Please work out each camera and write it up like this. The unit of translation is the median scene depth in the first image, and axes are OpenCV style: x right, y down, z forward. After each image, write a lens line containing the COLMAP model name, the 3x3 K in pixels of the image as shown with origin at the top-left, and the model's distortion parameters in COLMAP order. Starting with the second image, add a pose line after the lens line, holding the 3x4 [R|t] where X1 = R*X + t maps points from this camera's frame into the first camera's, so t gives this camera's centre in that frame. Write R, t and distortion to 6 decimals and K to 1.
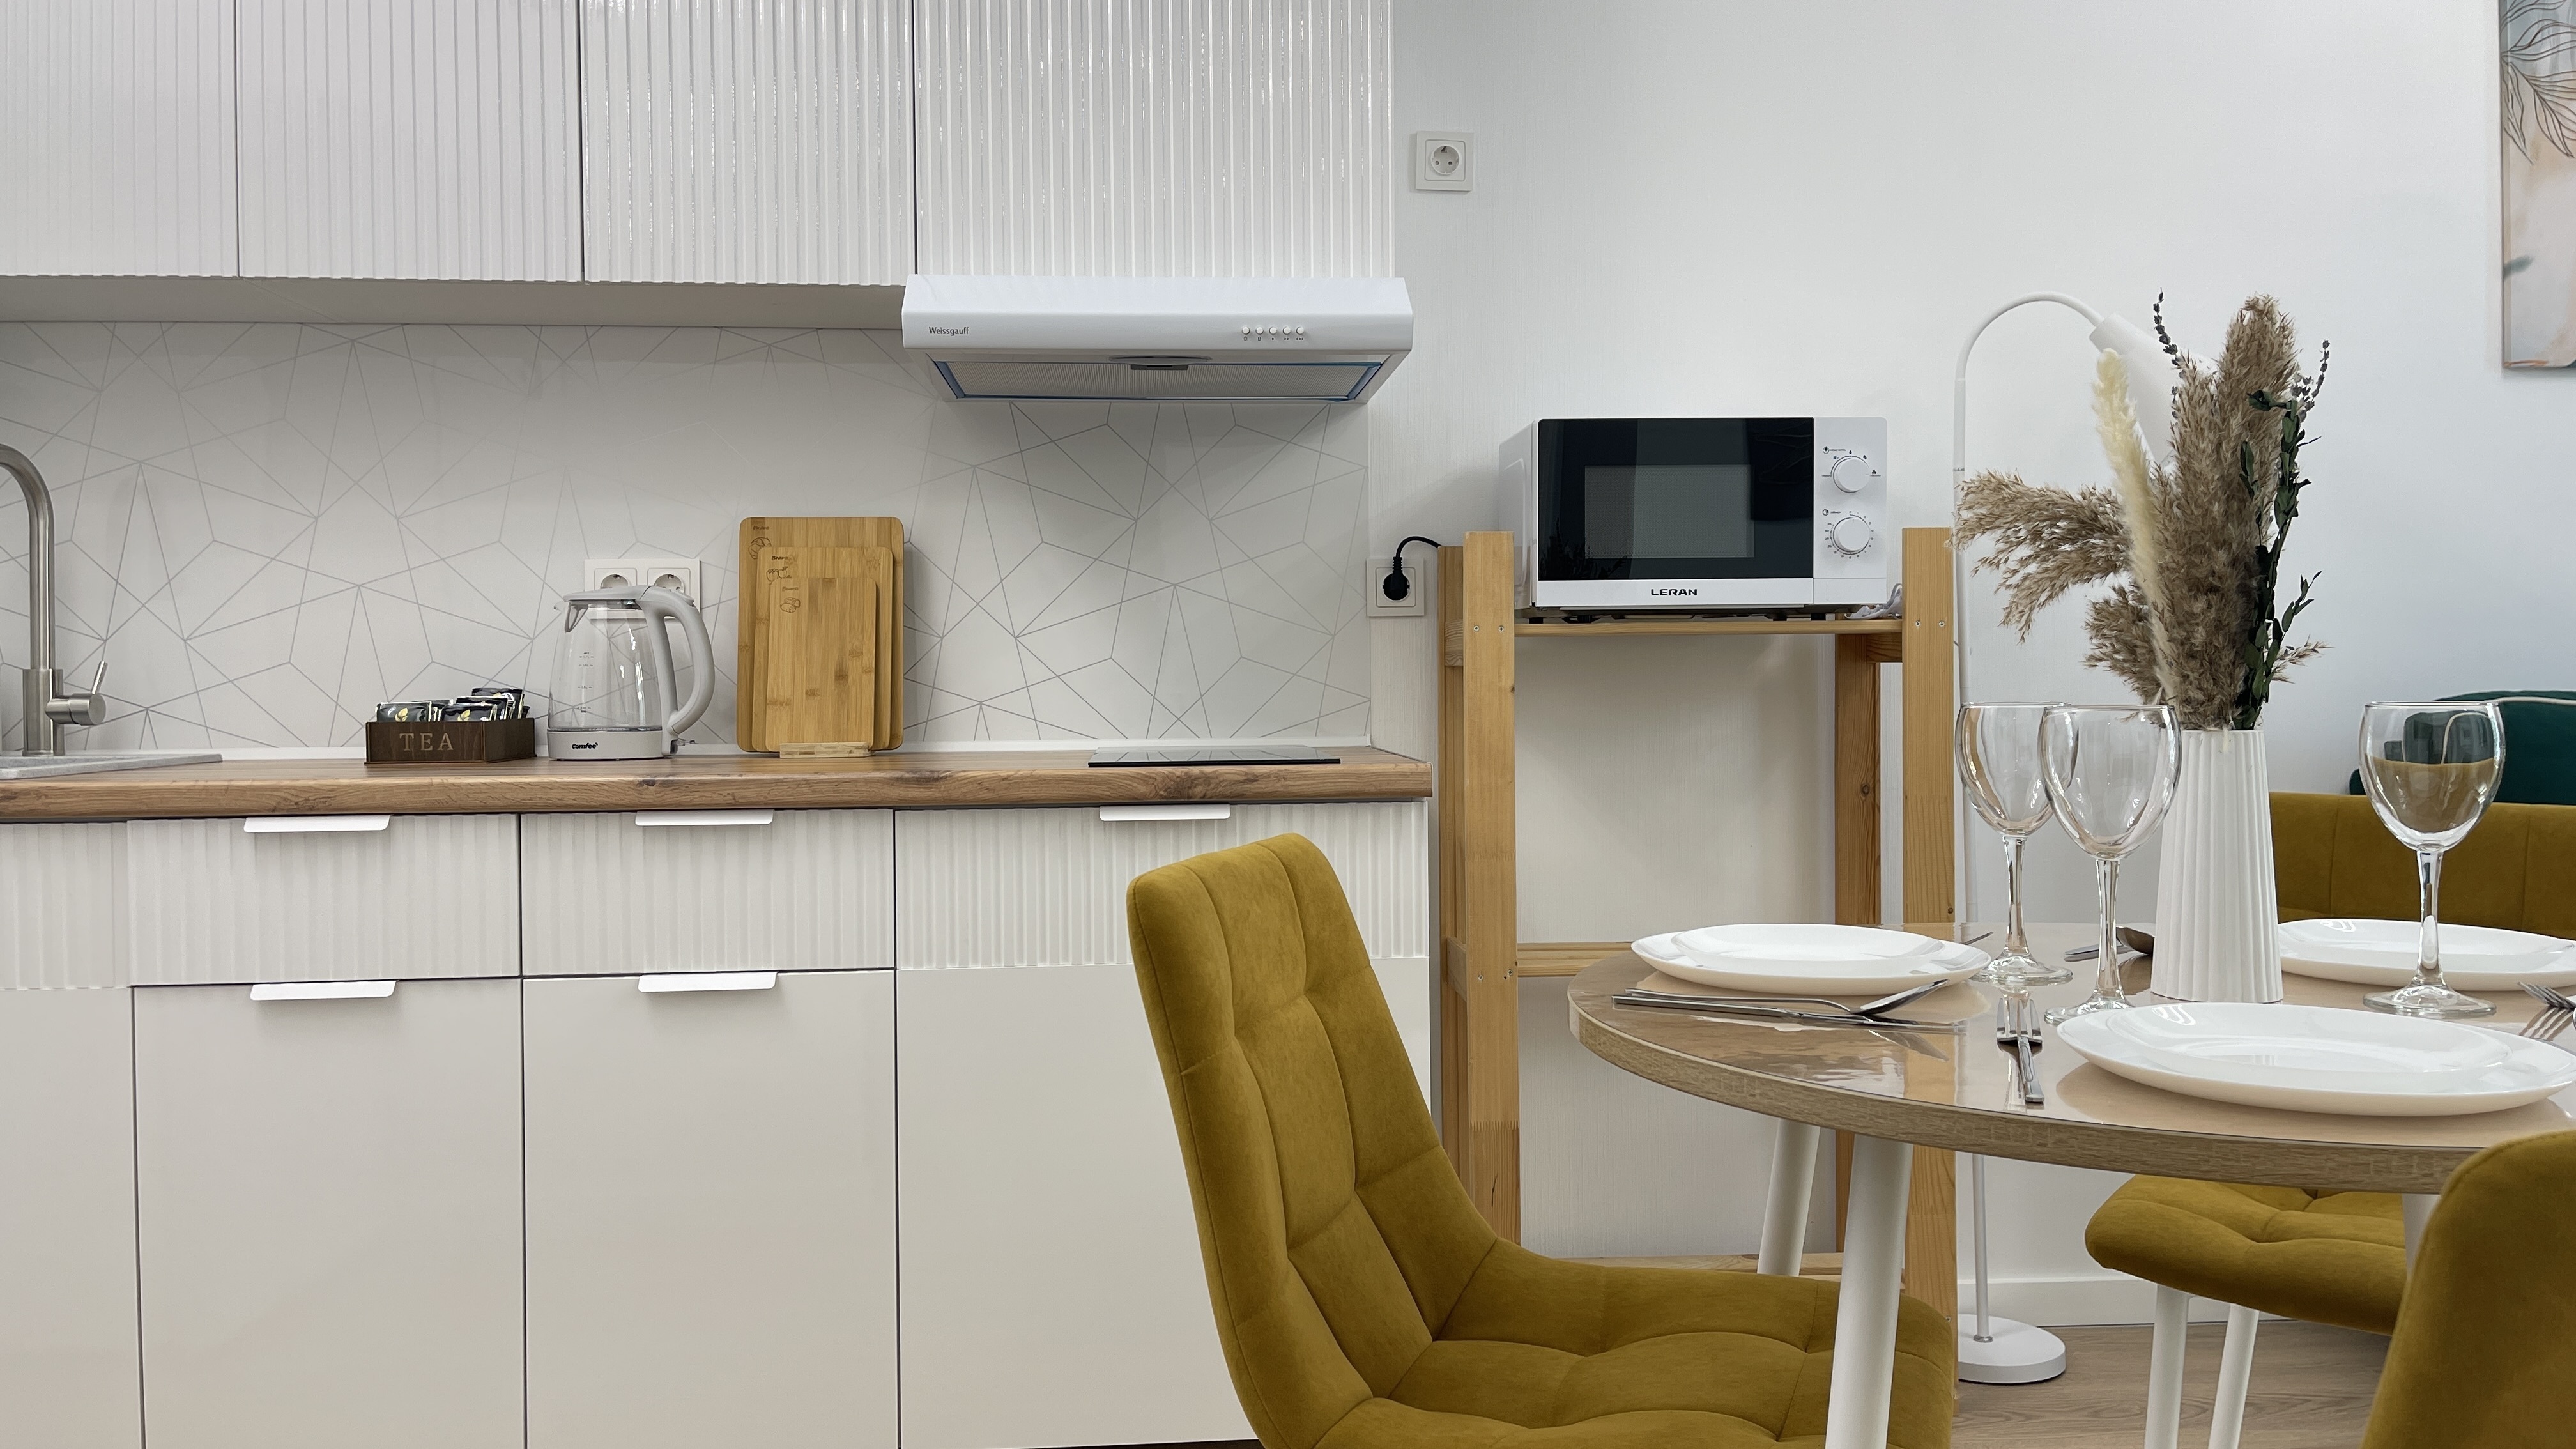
lens RADIAL K [[1944.2, 0, 1294.4], [0, 1944.2, 716.3], [0, 0, 1]] dist [0.084084, -0.108336]
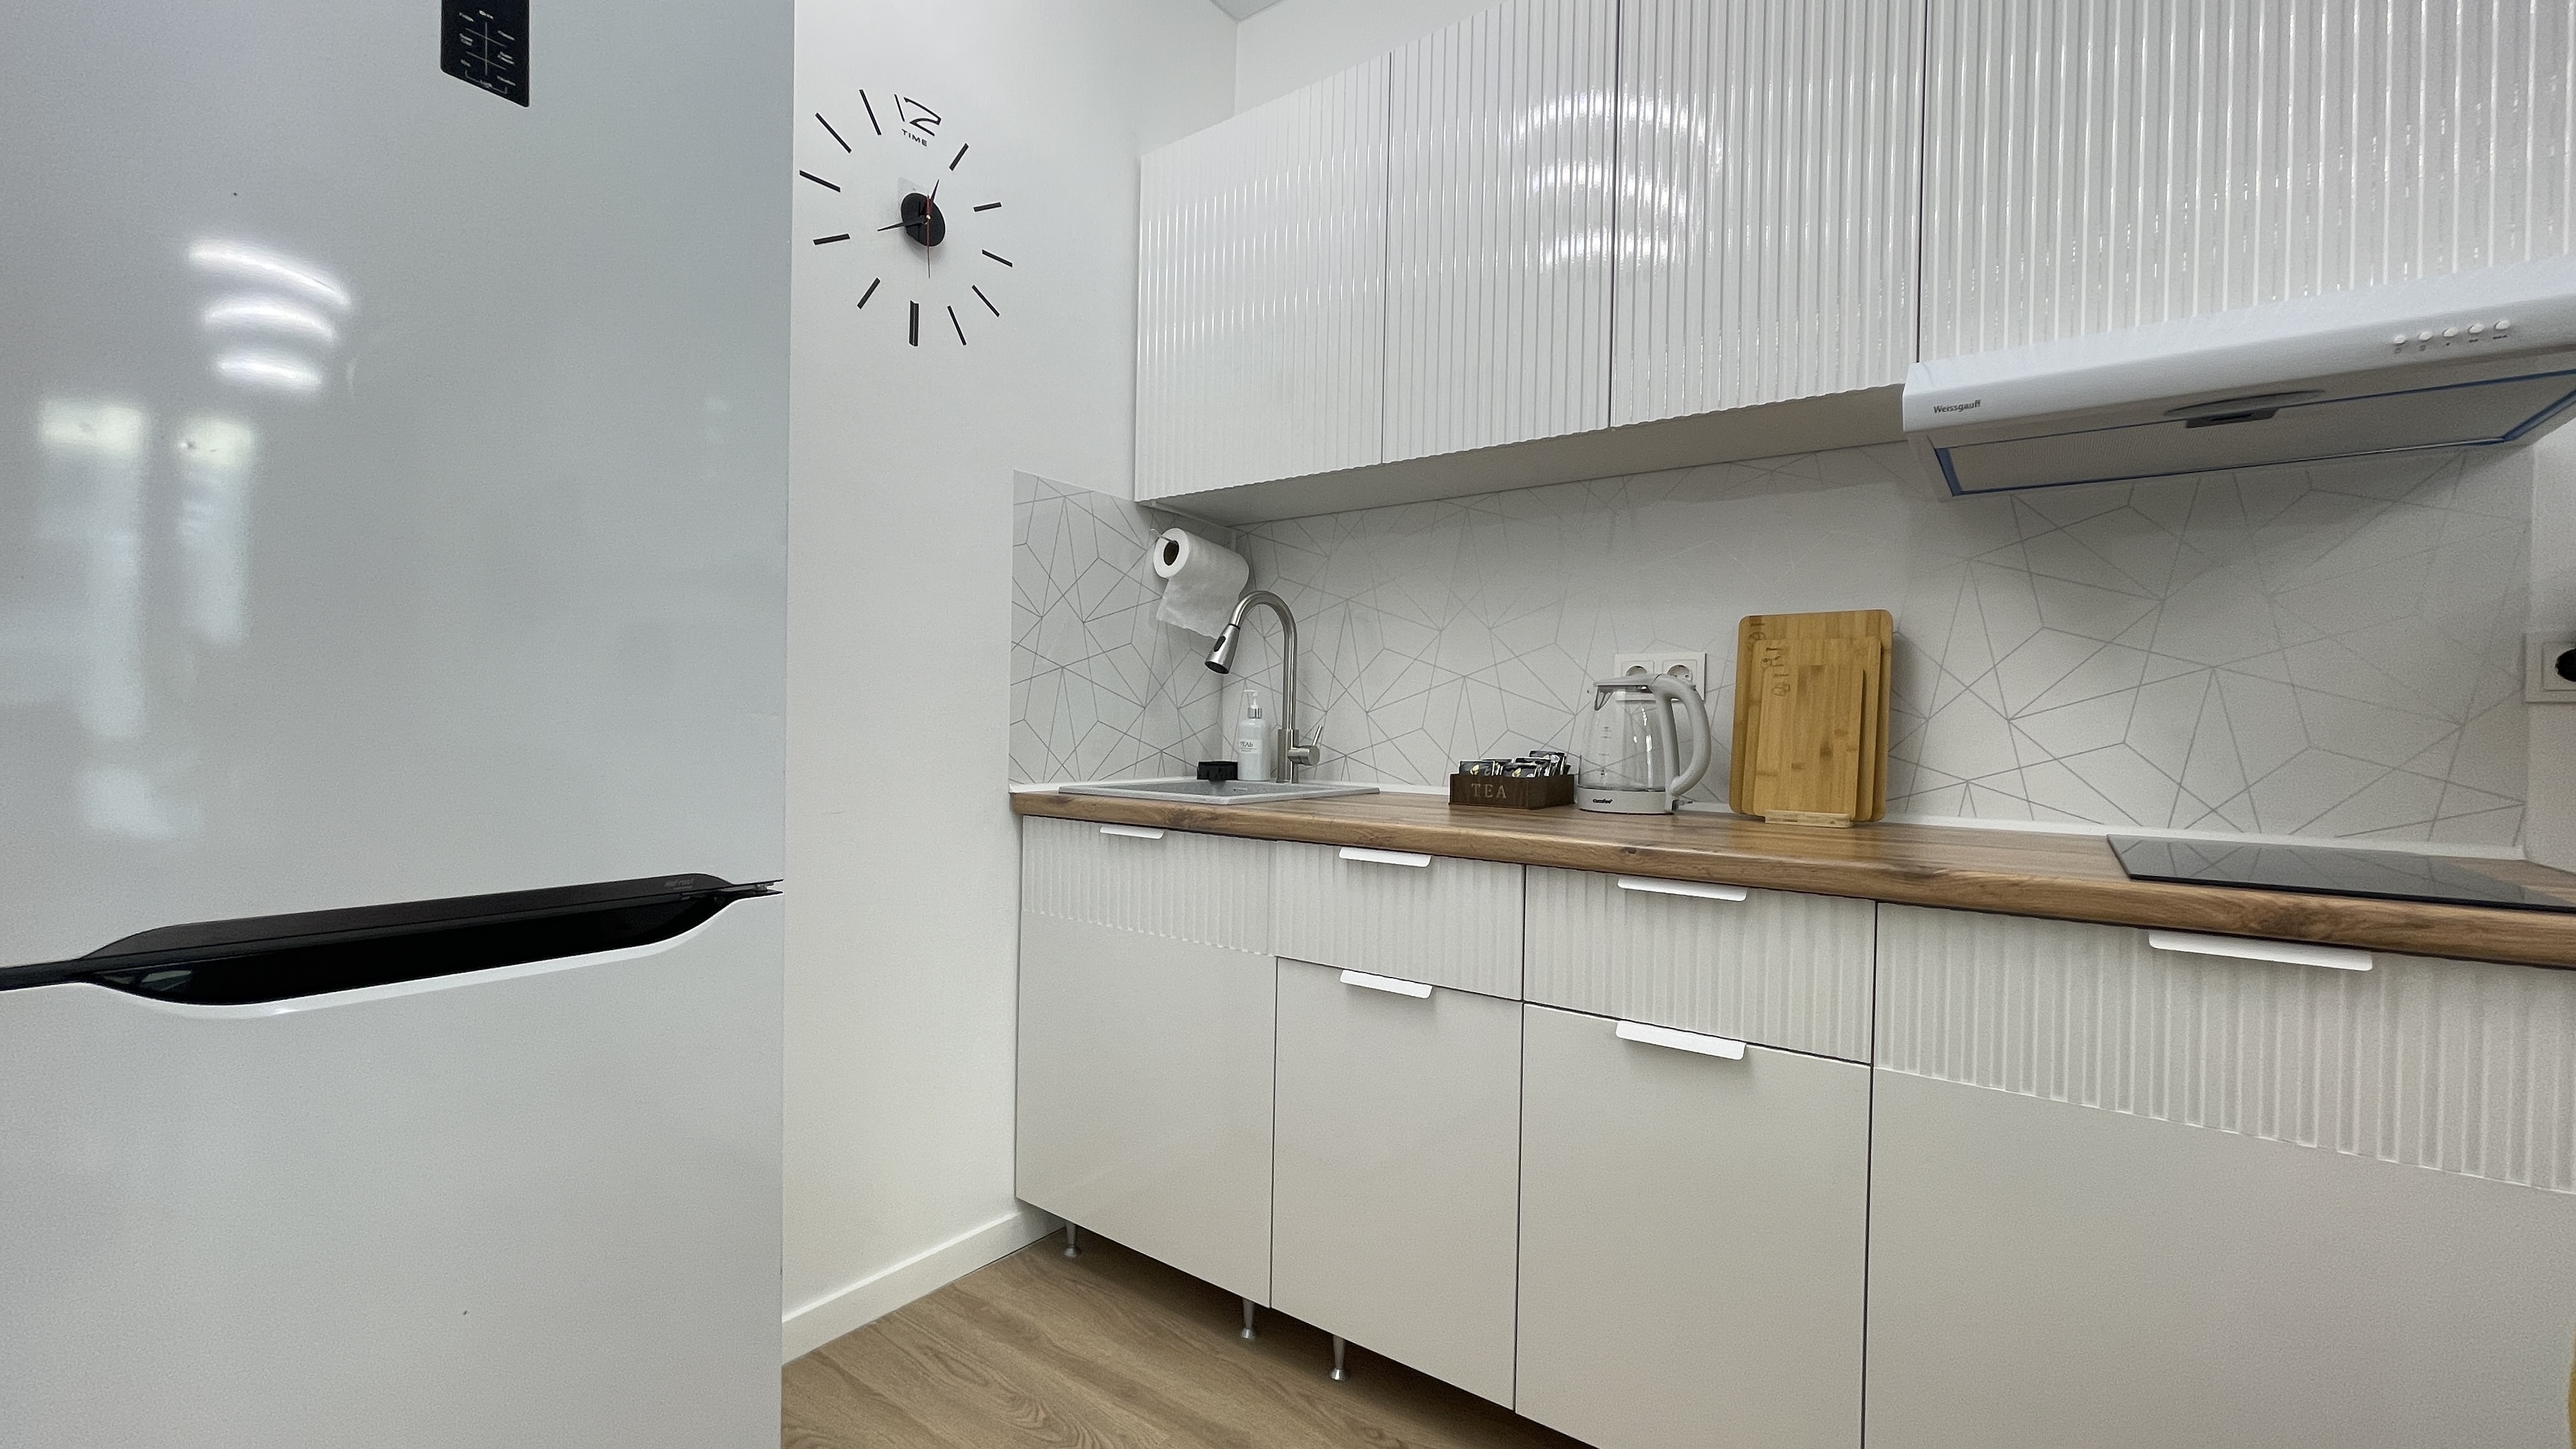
lens RADIAL K [[1051.9, 0, 1273.1], [0, 1051.9, 729.0], [0, 0, 1]] dist [-0.017849, 0.004894]
pose [[0.750885, 0.025629, -0.659935, -0.075682], [-0.037962, 0.999270, -0.004387, -0.019883], [0.659340, 0.028347, 0.751310, 0.346234]]
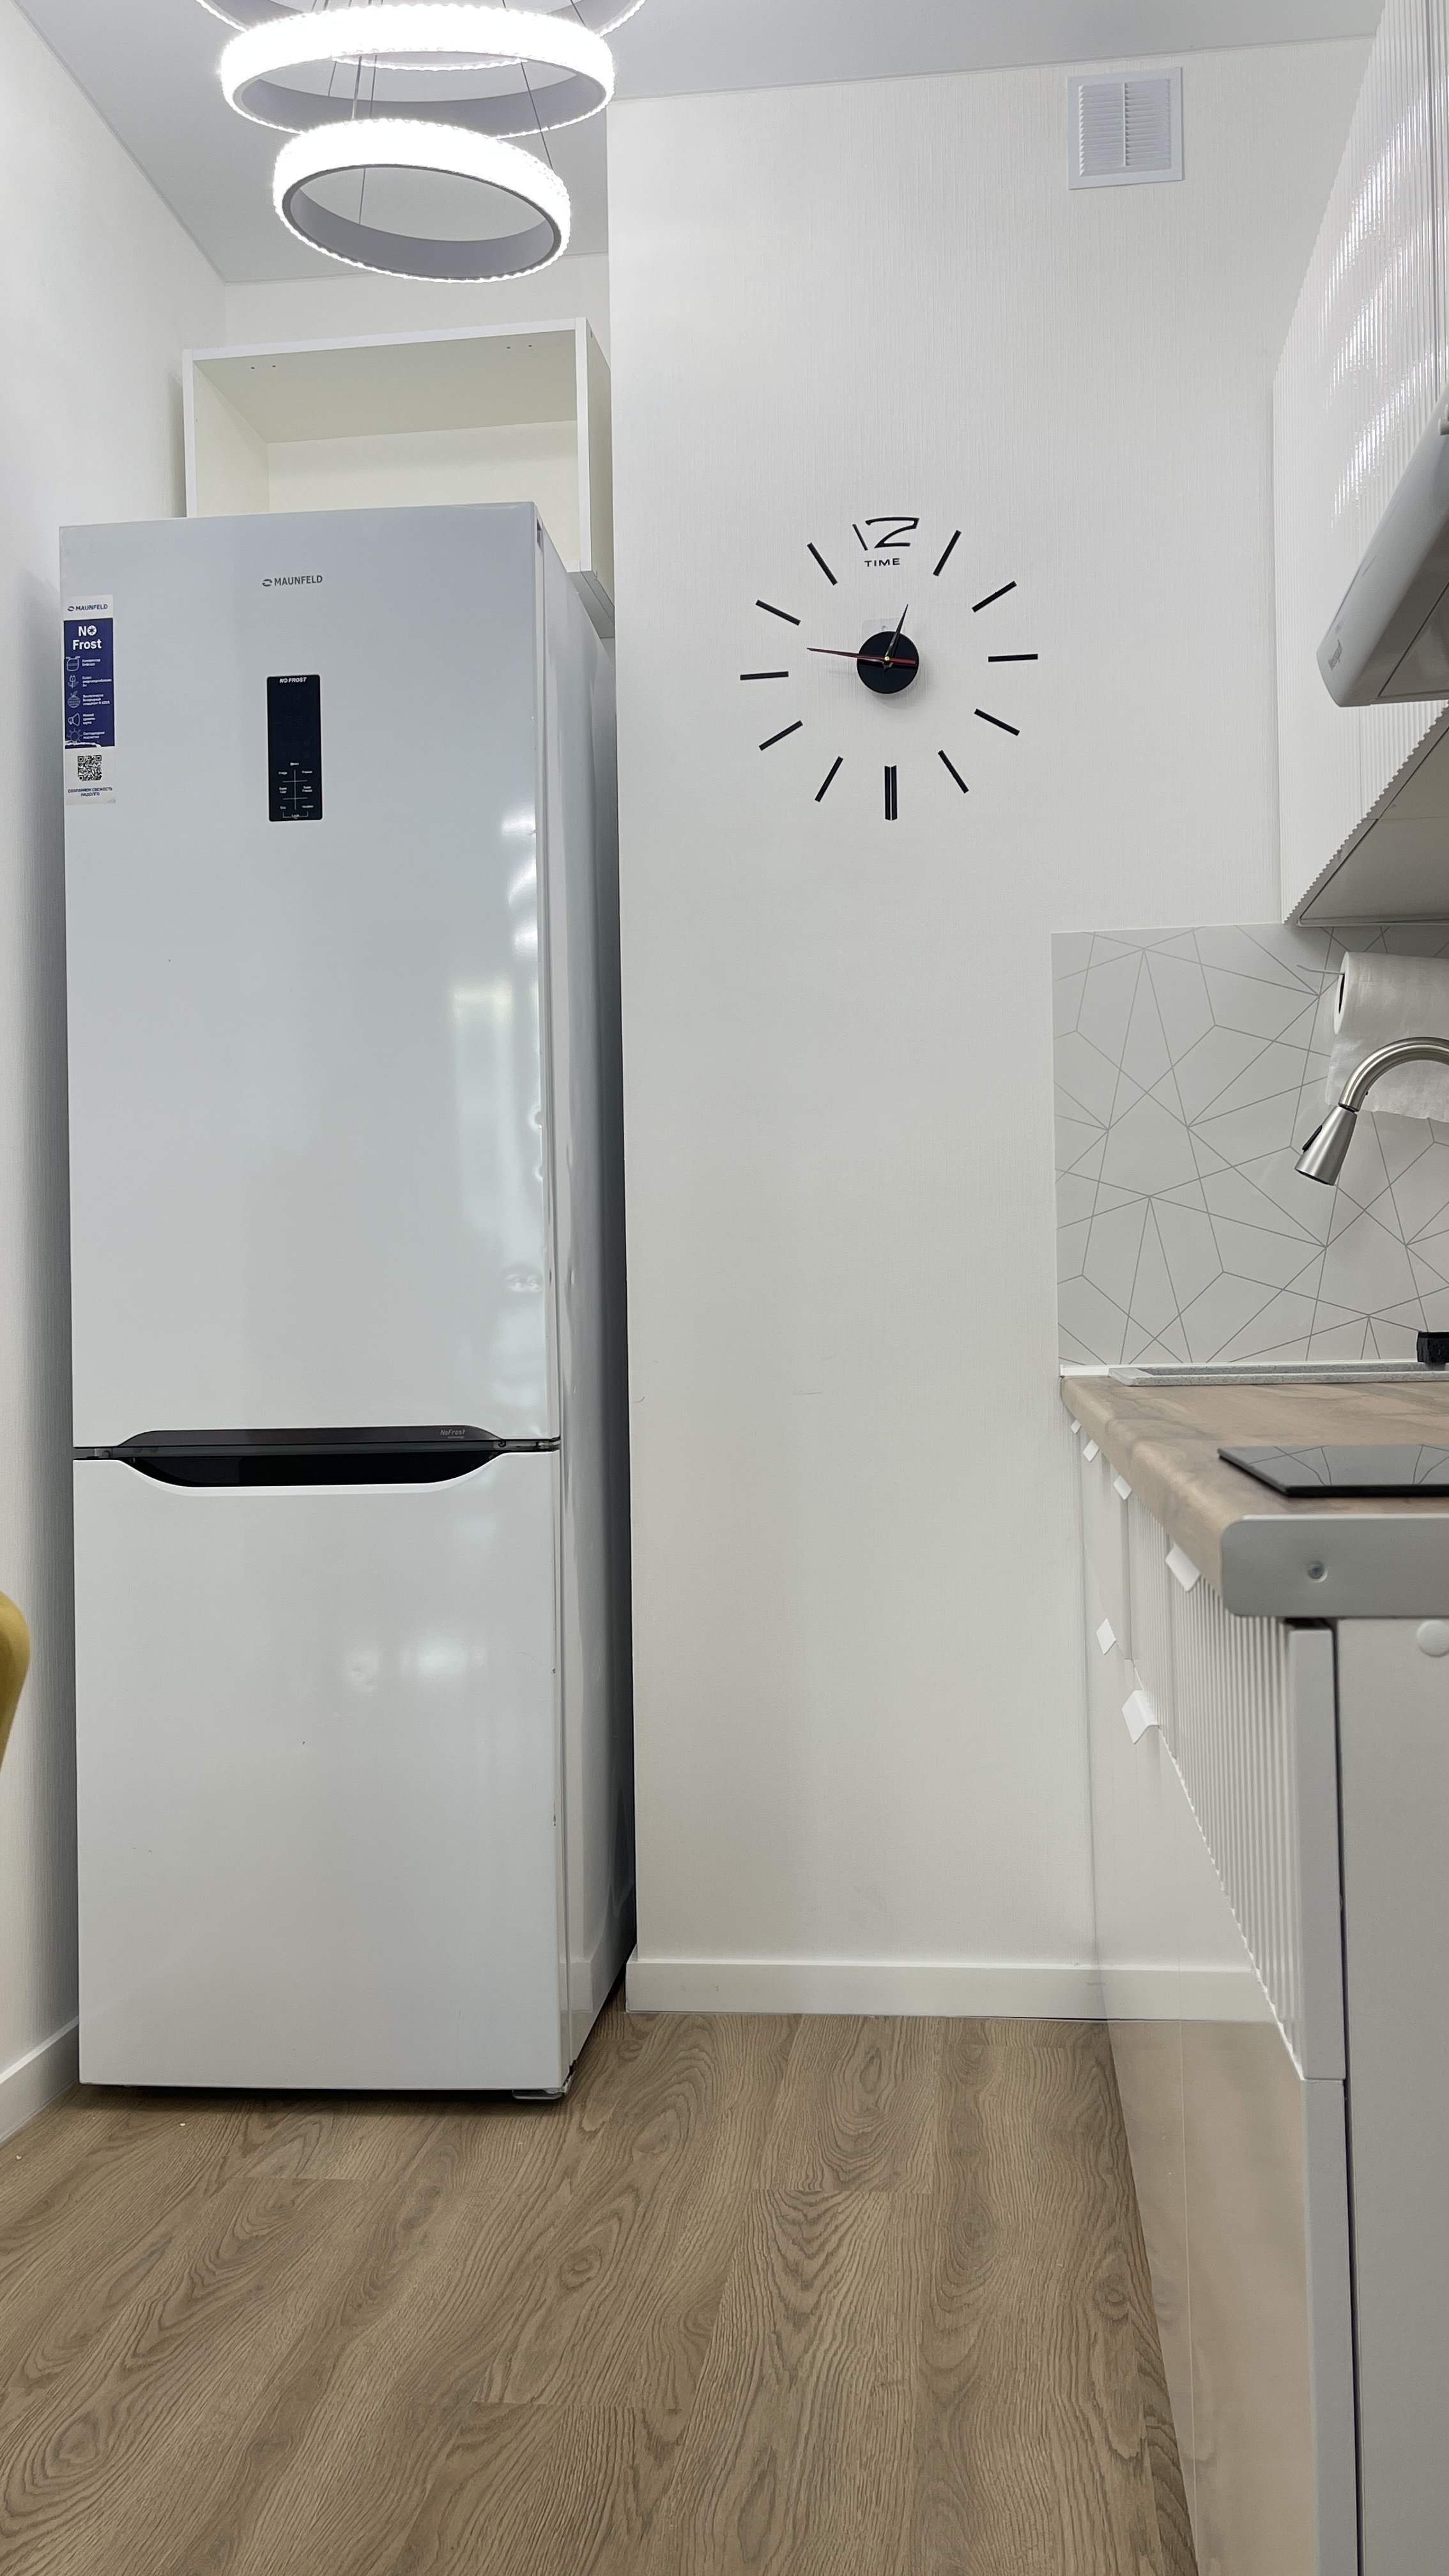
lens RADIAL K [[2160.7, 0, 724.5], [0, 2160.7, 1288.0], [0, 0, 1]] dist [0.060972, 0.000416]
pose [[-0.214640, 0.002920, -0.976689, 0.595841], [0.003569, 0.999991, 0.002205, -0.018946], [0.976687, -0.003012, -0.214649, 1.025163]]
